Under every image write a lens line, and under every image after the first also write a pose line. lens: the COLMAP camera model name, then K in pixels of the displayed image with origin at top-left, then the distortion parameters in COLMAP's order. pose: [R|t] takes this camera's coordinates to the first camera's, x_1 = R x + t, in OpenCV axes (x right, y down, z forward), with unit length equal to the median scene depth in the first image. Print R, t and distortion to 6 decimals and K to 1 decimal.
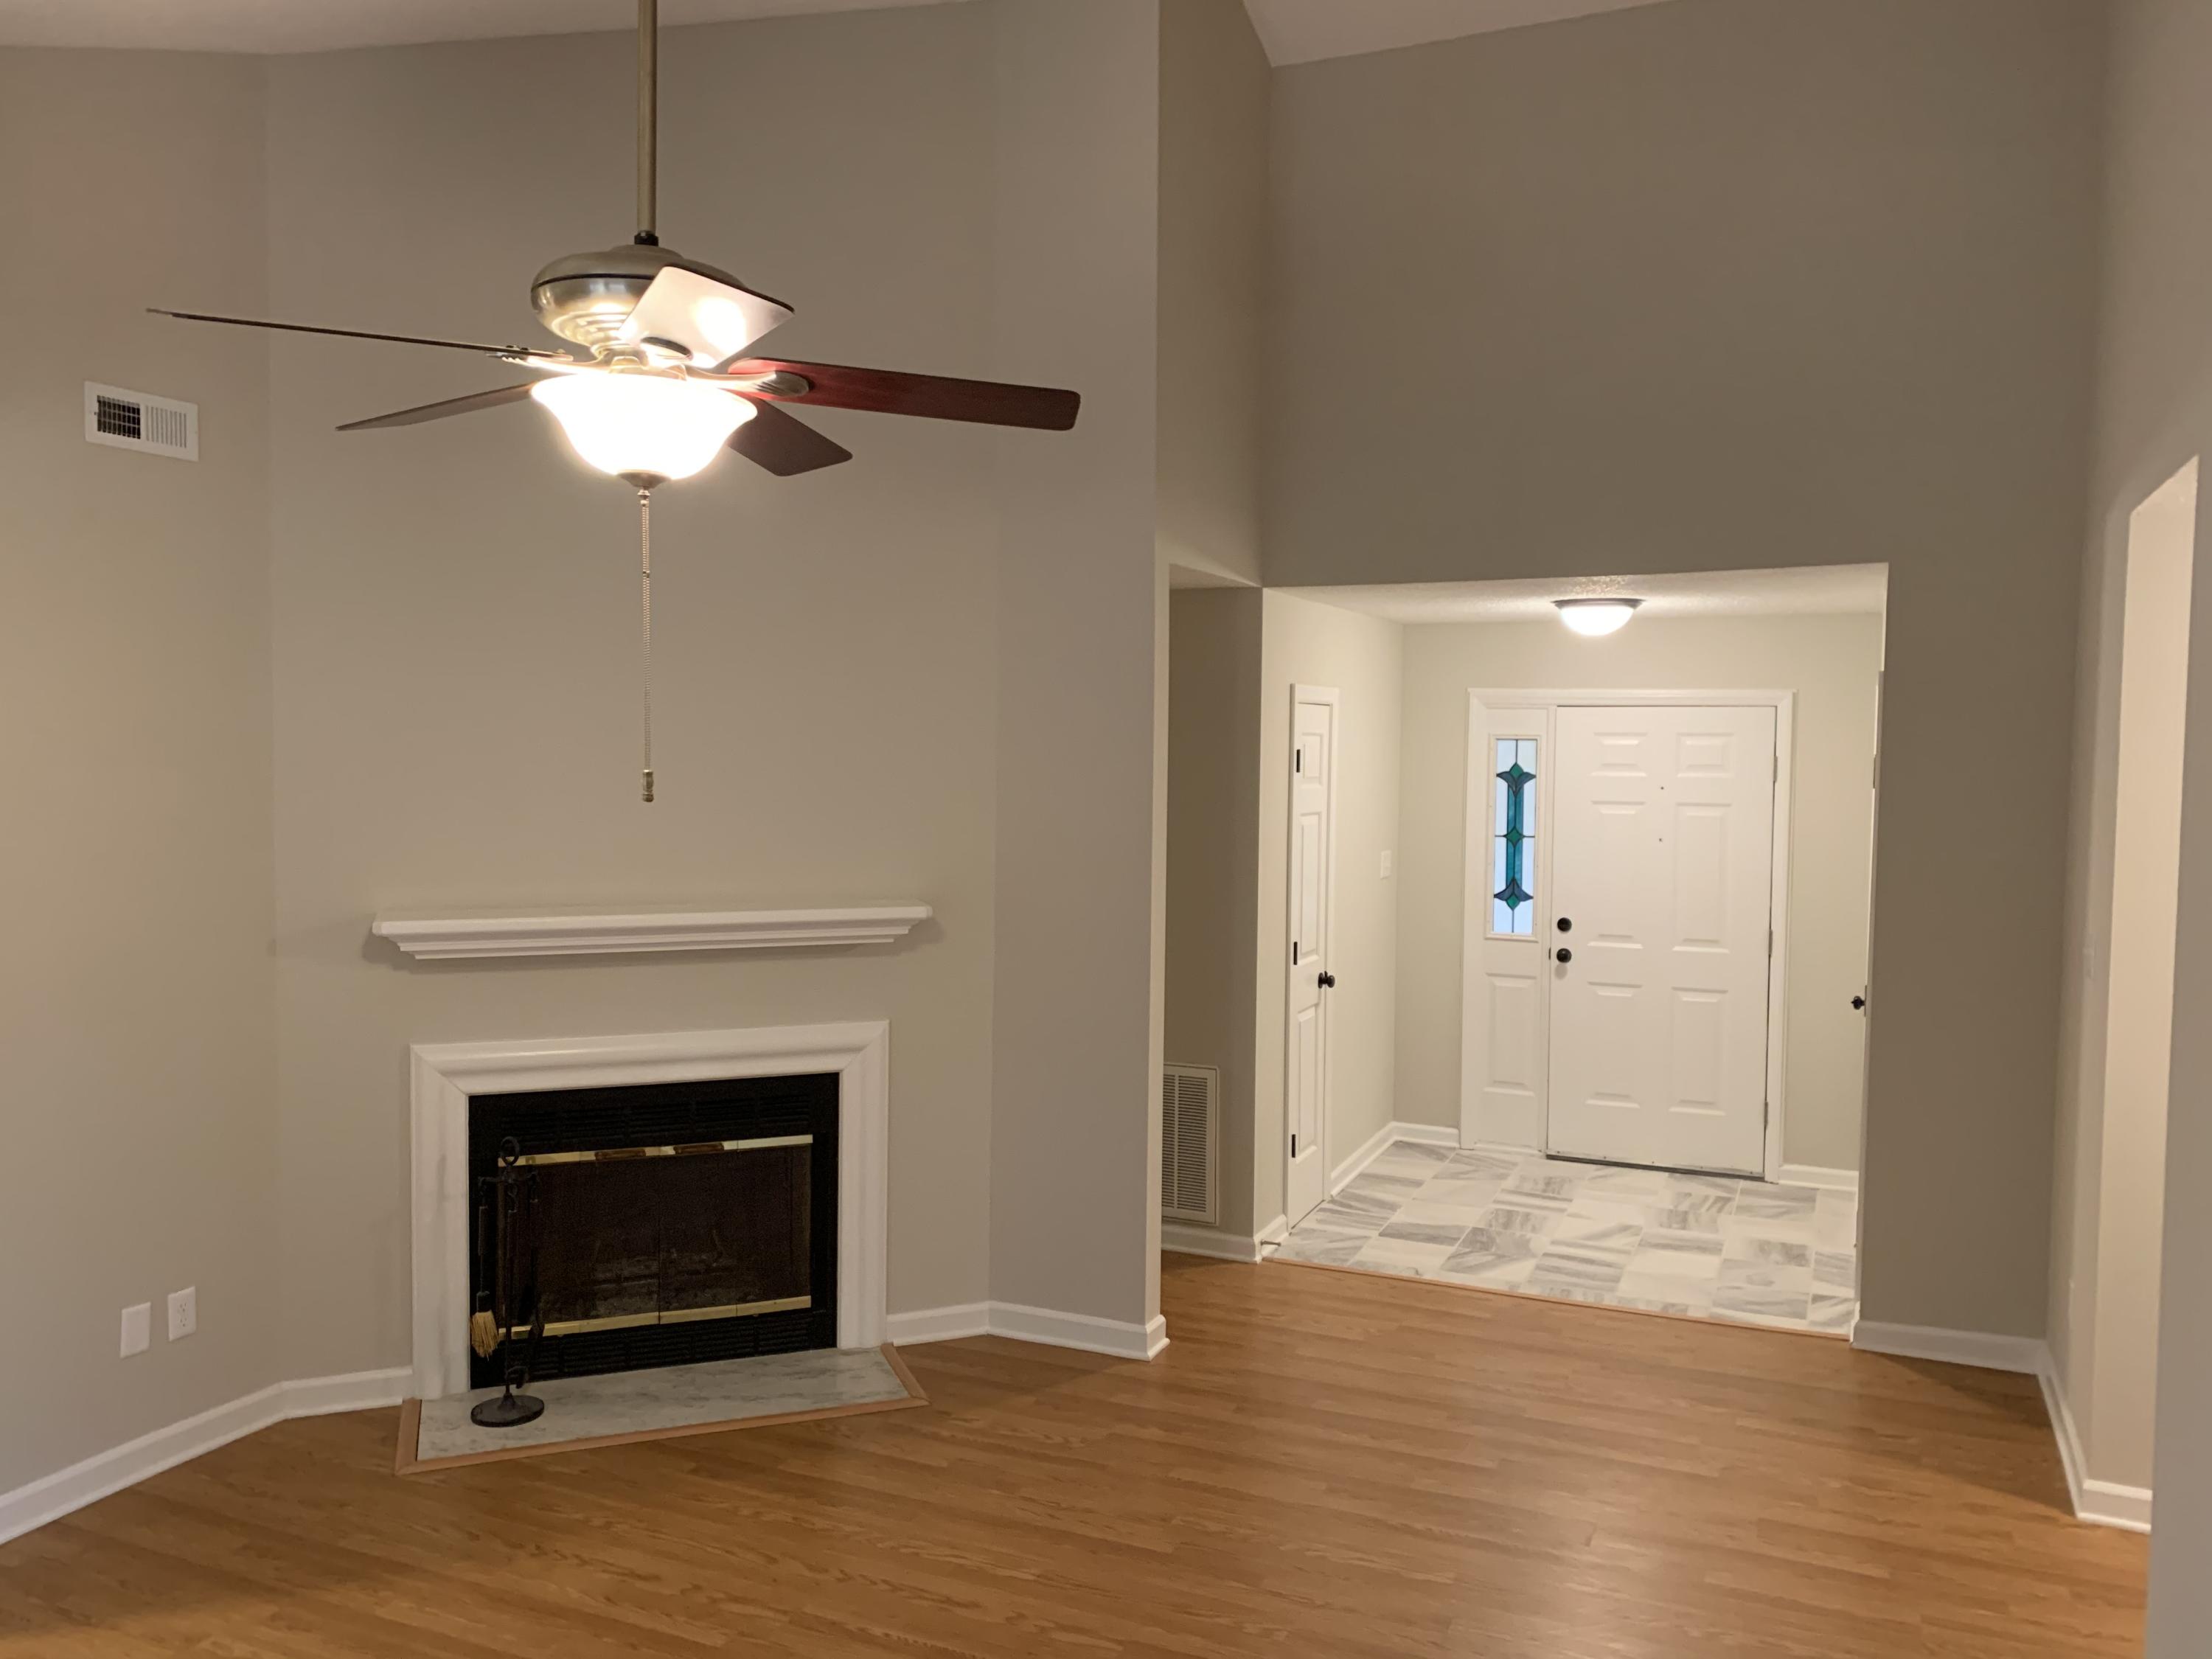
lens RADIAL K [[1701.7, 0, 1150.1], [0, 1701.7, 814.9], [0, 0, 1]] dist [0.000296, -0.008685]
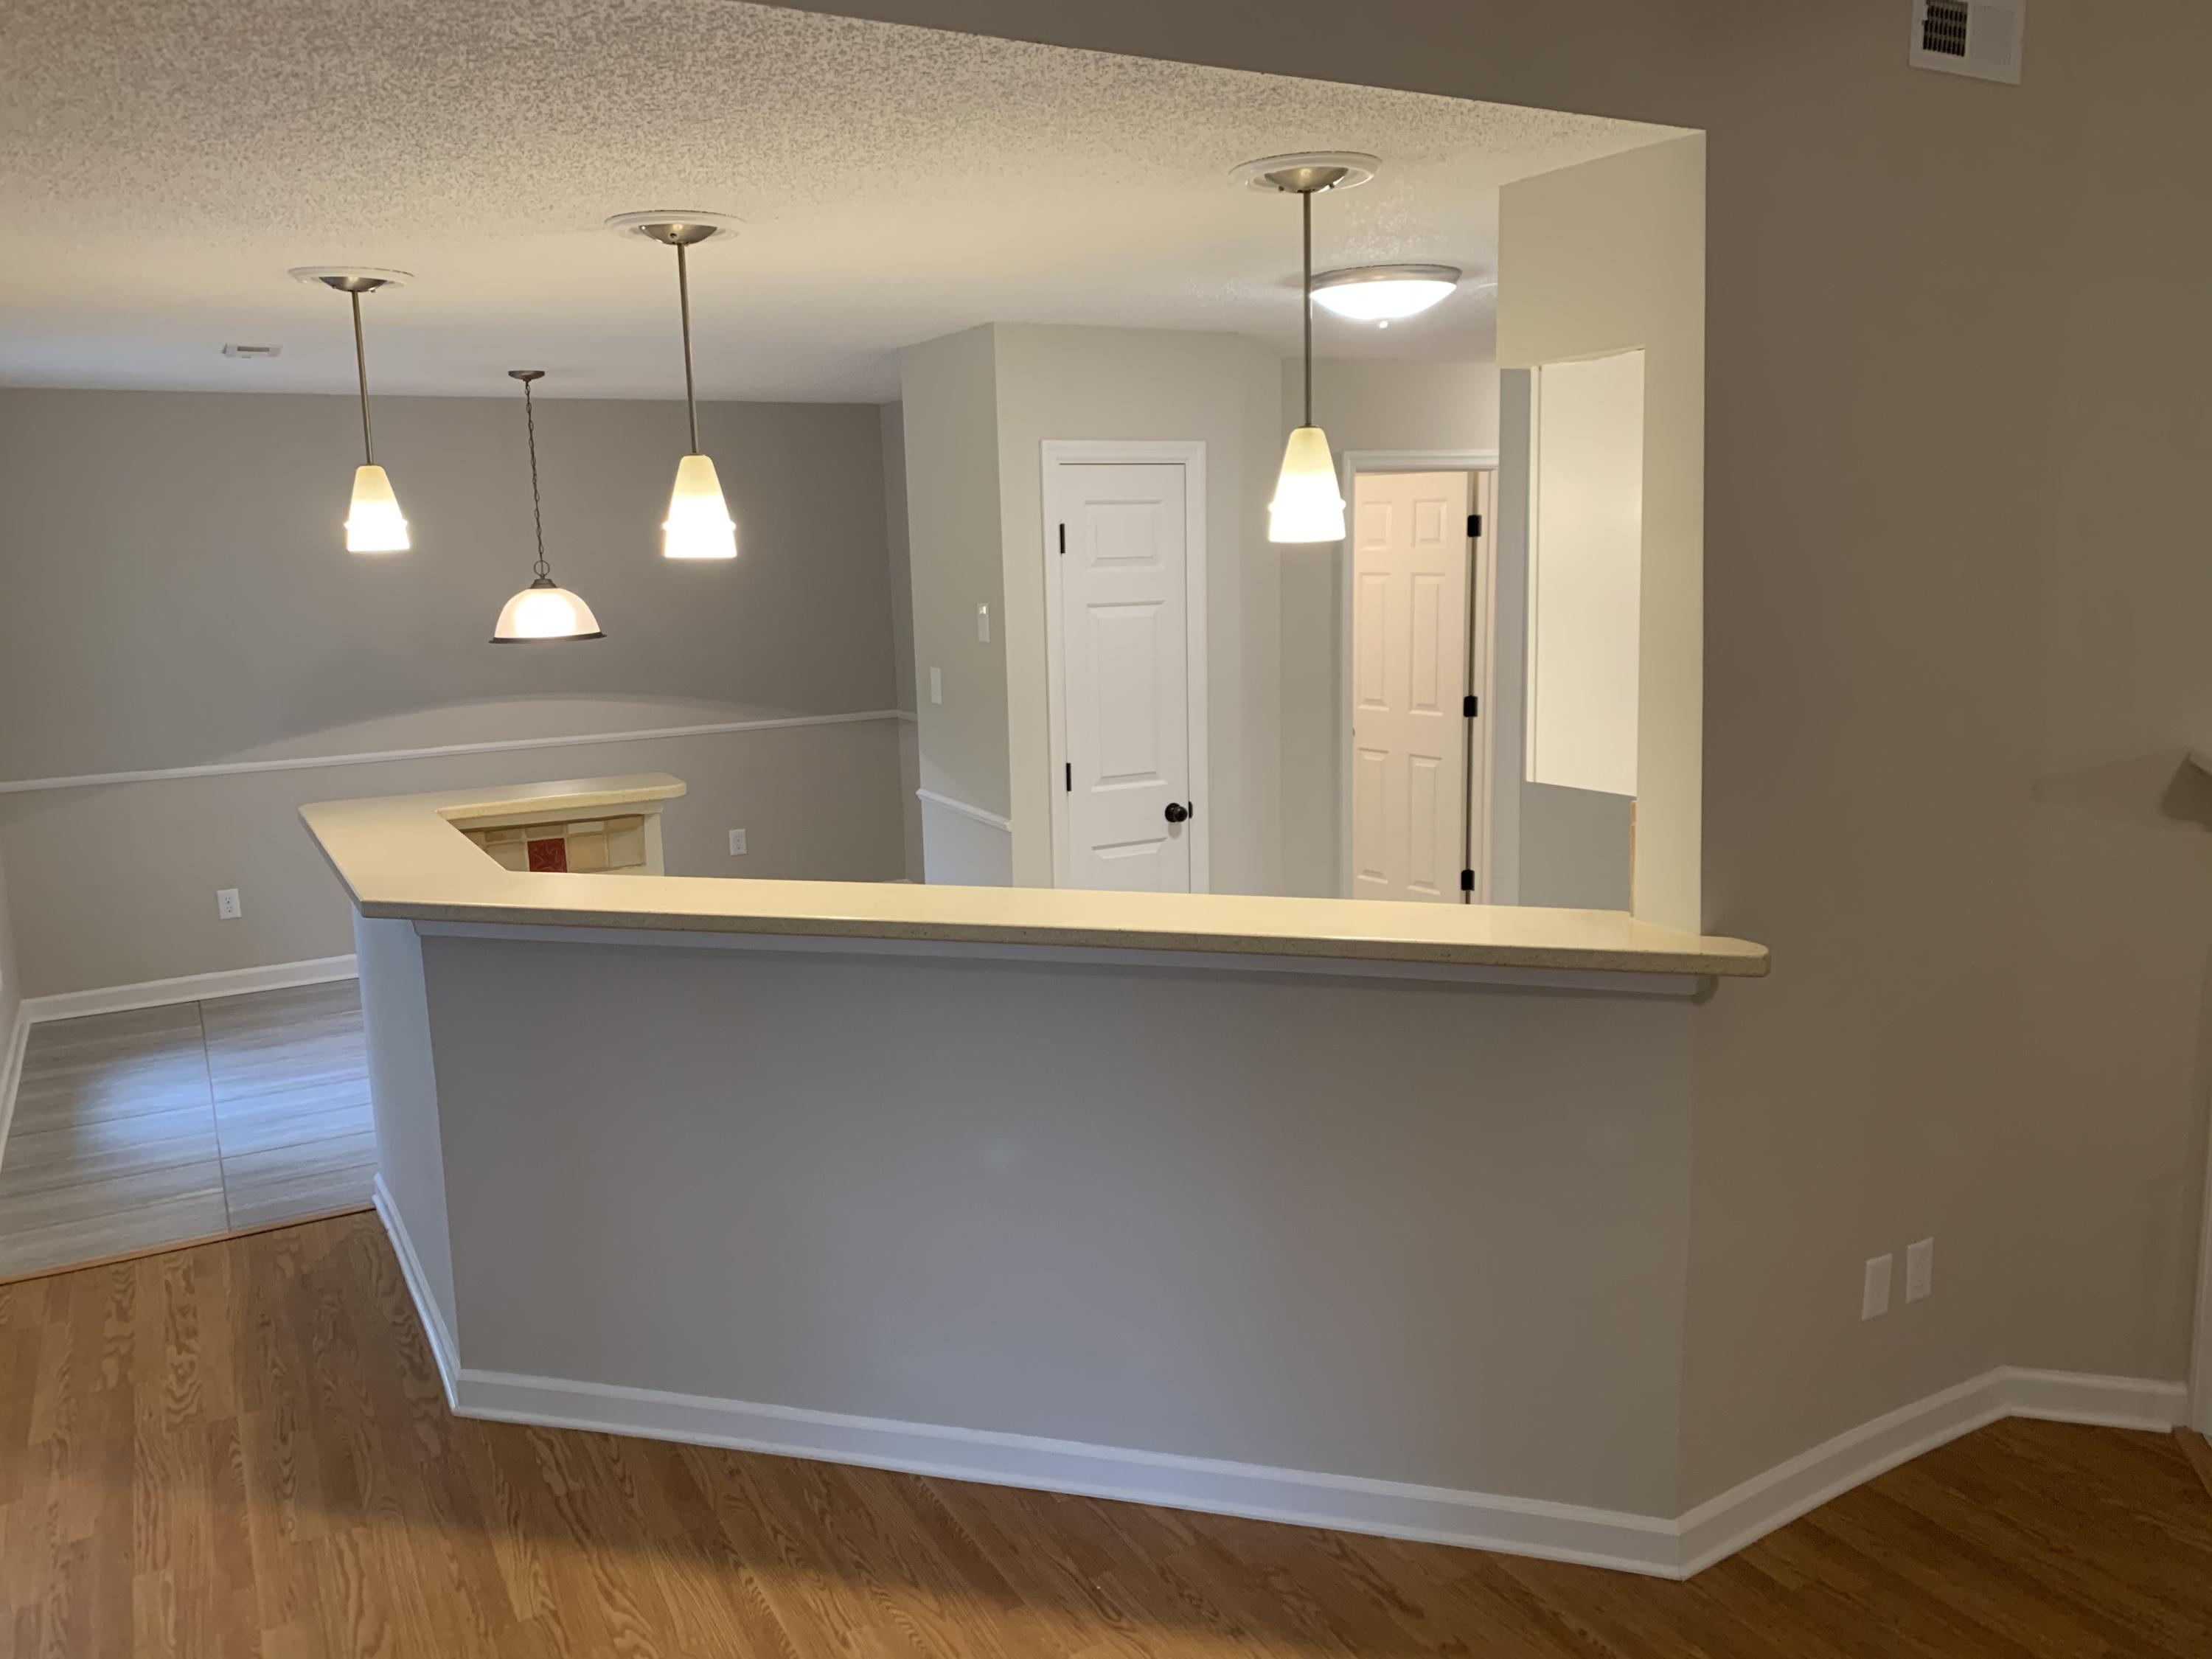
lens RADIAL K [[1675.5, 0, 1108.7], [0, 1675.5, 805.6], [0, 0, 1]] dist [0.037297, -0.042707]
pose [[0.796774, 0.072002, -0.599973, -0.400410], [0.003172, 0.992364, 0.123304, -0.005470], [0.604269, -0.100148, 0.790461, 0.198337]]
